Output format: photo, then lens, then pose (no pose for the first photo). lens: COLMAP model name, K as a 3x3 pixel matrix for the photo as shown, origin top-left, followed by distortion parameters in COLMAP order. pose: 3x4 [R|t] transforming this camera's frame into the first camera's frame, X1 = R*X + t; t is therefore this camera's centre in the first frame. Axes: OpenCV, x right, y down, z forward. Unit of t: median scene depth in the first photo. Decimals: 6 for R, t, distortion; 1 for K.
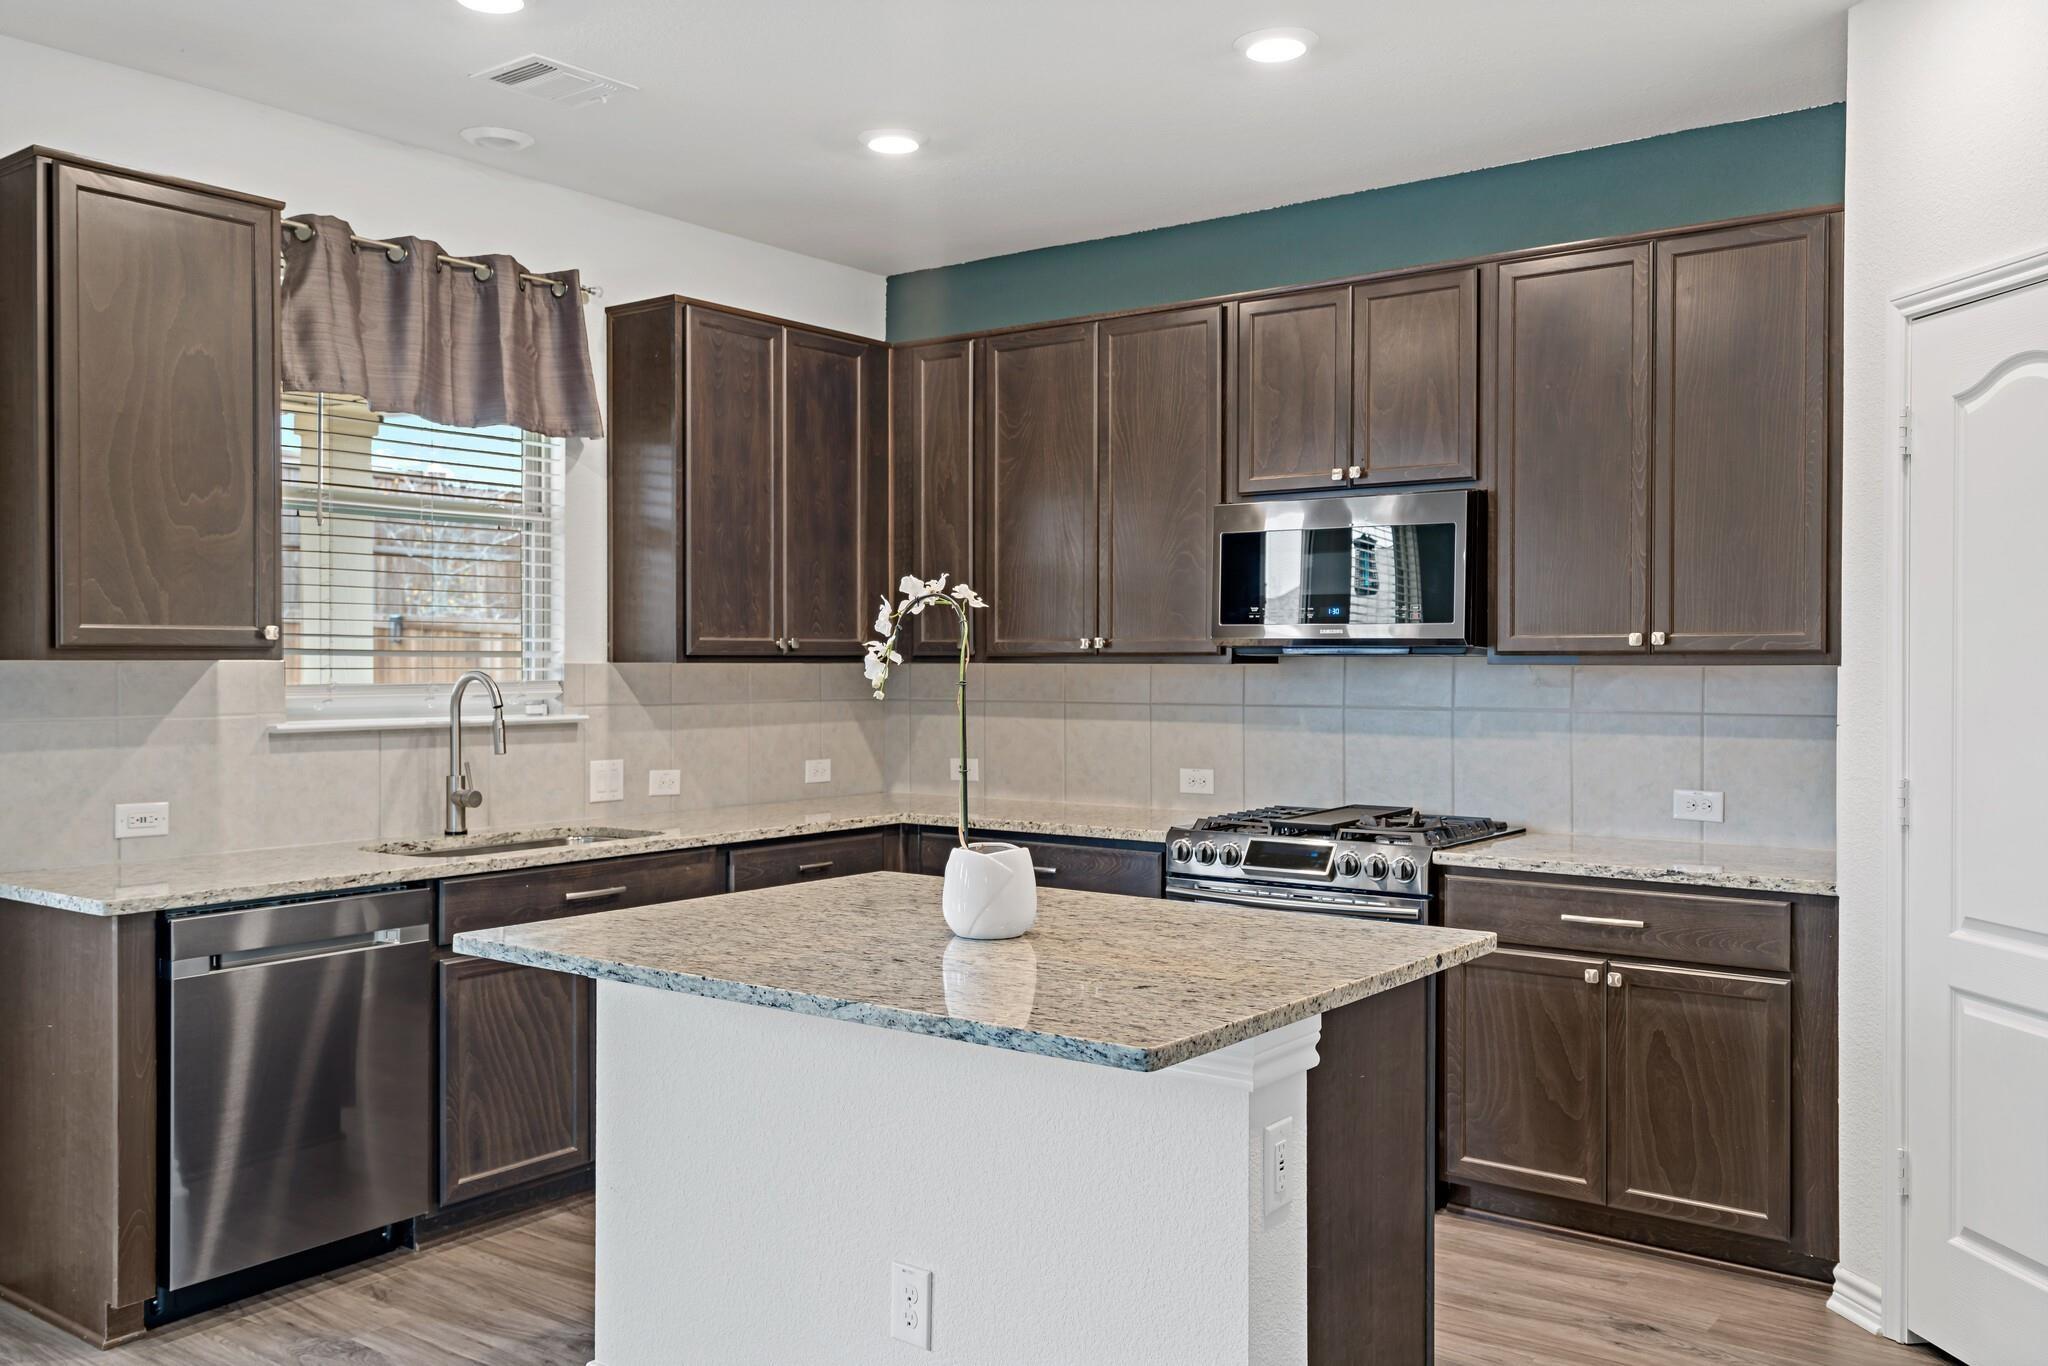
lens RADIAL K [[1675.9, 0, 1024.0], [0, 1675.9, 683.0], [0, 0, 1]] dist [0.008893, 0.001183]
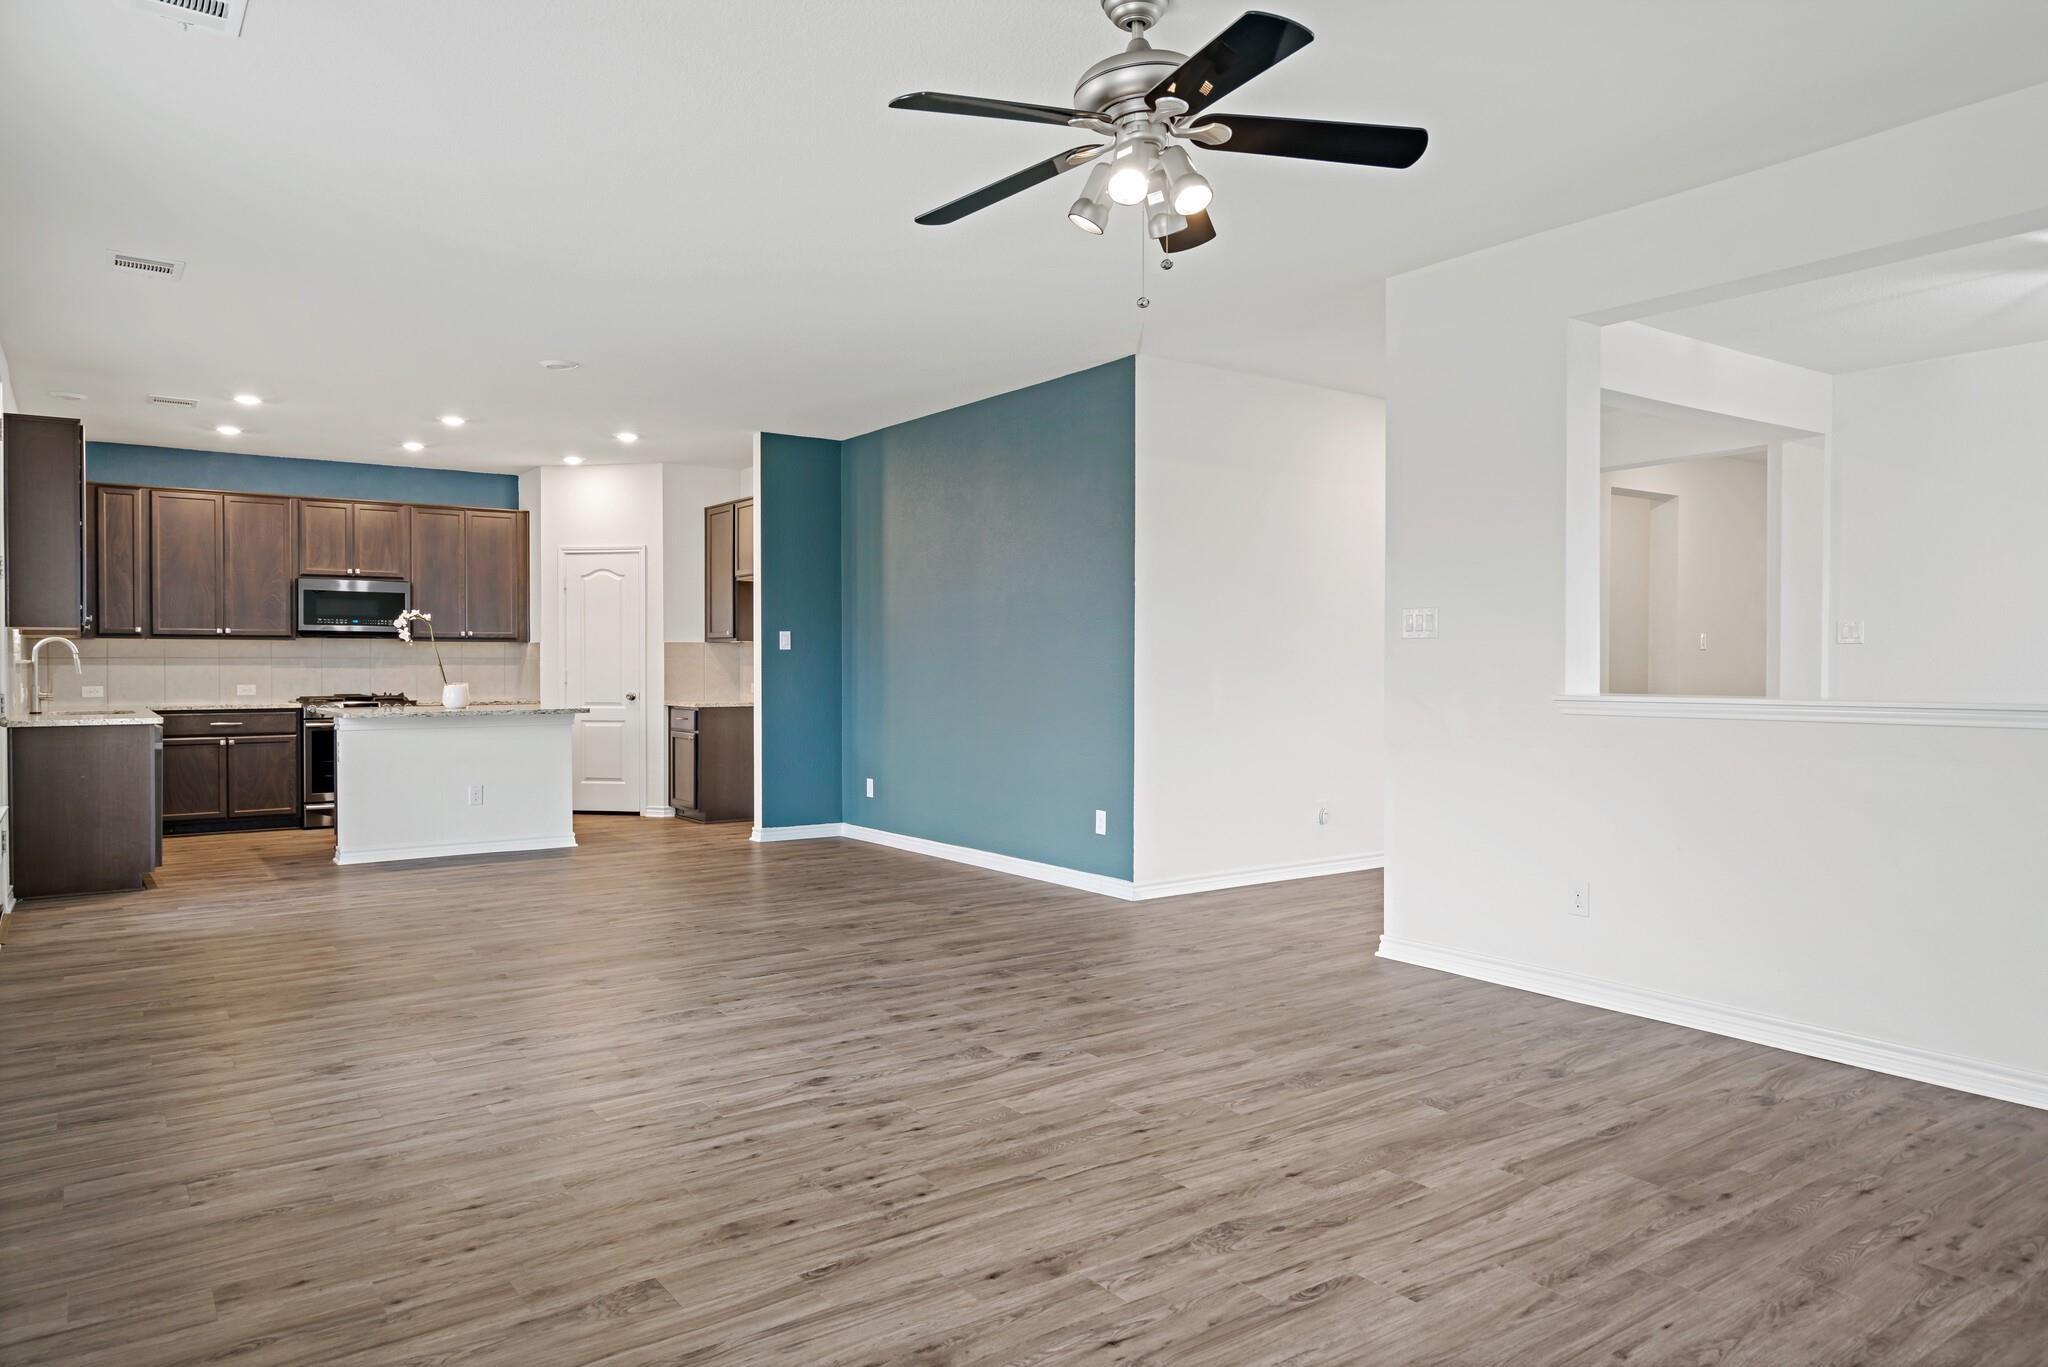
lens RADIAL K [[1333.3, 0, 1024.0], [0, 1333.3, 683.5], [0, 0, 1]] dist [-0.005489, 0.001213]
pose [[0.291573, -0.013275, 0.956456, -1.586977], [0.014393, 0.999851, 0.009489, 0.054623], [-0.956440, 0.011000, 0.291721, -0.692870]]
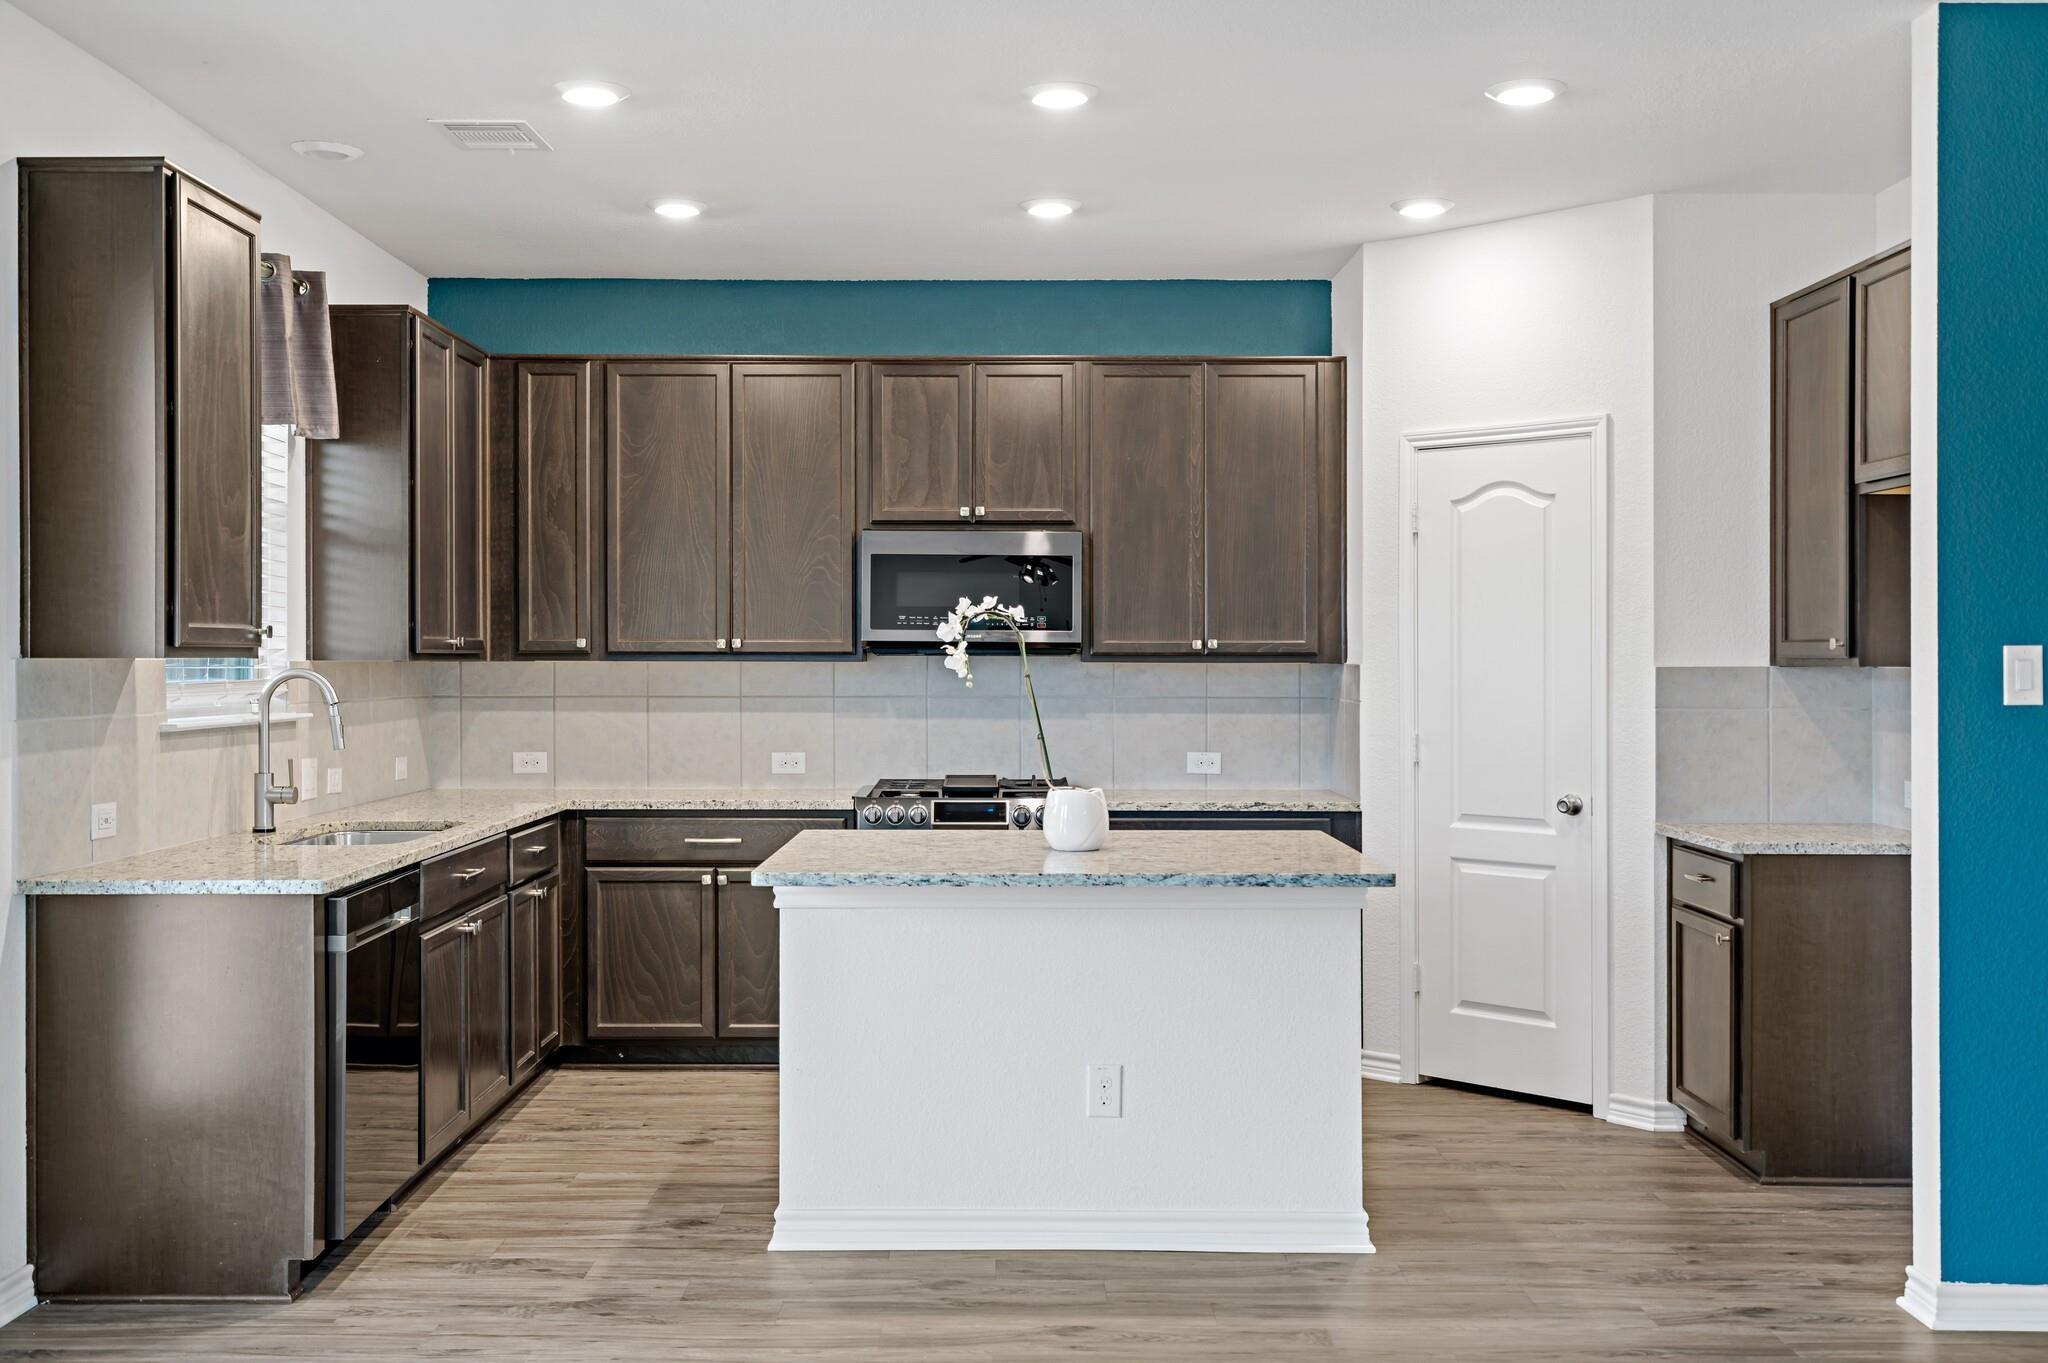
lens RADIAL K [[1959.3, 0, 1009.5], [0, 1959.3, 648.2], [0, 0, 1]] dist [0.001208, -0.004312]
pose [[0.799618, 0.004305, 0.600494, -0.676184], [0.006427, 0.999856, -0.015726, 0.001840], [-0.600475, 0.016434, 0.799475, -0.199724]]
